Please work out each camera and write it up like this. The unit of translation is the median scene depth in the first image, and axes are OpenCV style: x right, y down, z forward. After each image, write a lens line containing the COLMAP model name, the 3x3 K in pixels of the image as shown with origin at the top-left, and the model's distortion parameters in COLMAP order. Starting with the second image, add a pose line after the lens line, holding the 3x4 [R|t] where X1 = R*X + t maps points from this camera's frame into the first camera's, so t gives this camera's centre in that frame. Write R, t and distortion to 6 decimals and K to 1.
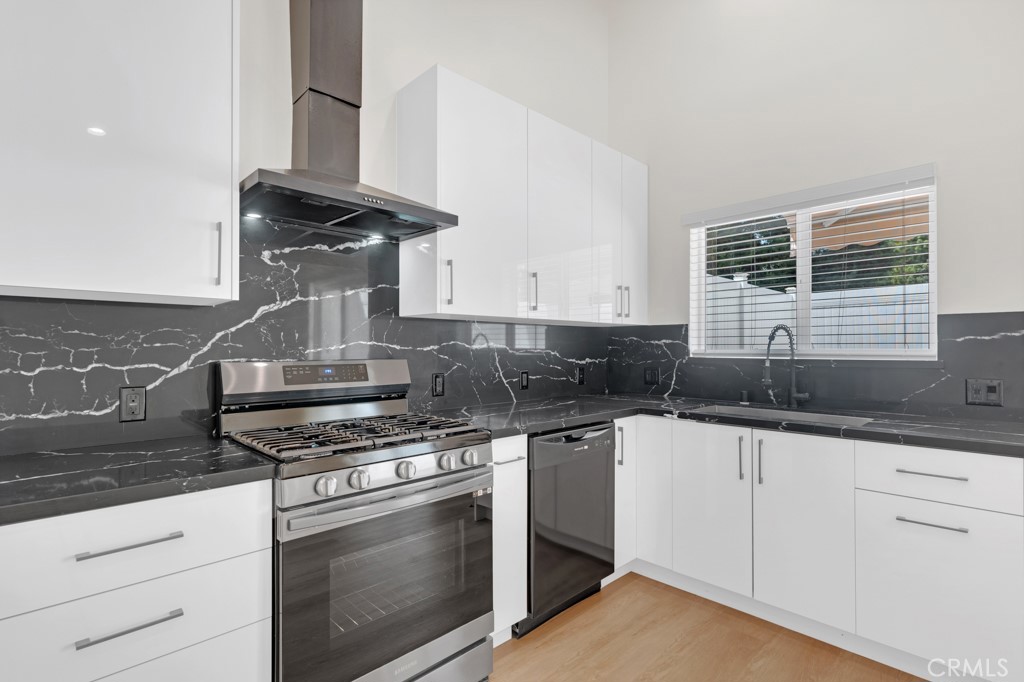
lens RADIAL K [[492.8, 0, 511.6], [0, 492.8, 344.4], [0, 0, 1]] dist [-0.000192, -0.000212]
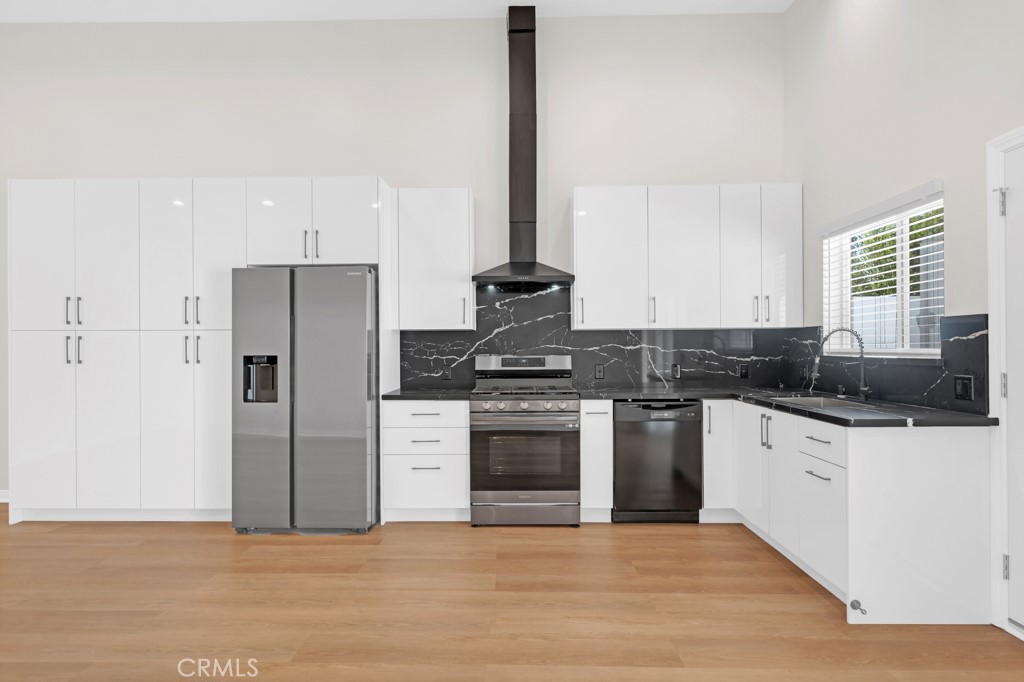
lens RADIAL K [[584.0, 0, 510.7], [0, 584.0, 348.3], [0, 0, 1]] dist [-0.001409, -0.000461]
pose [[0.705913, -0.004292, -0.708286, 1.143789], [0.011449, 0.999920, 0.005351, -0.008054], [0.708206, -0.011886, 0.705905, -0.622566]]
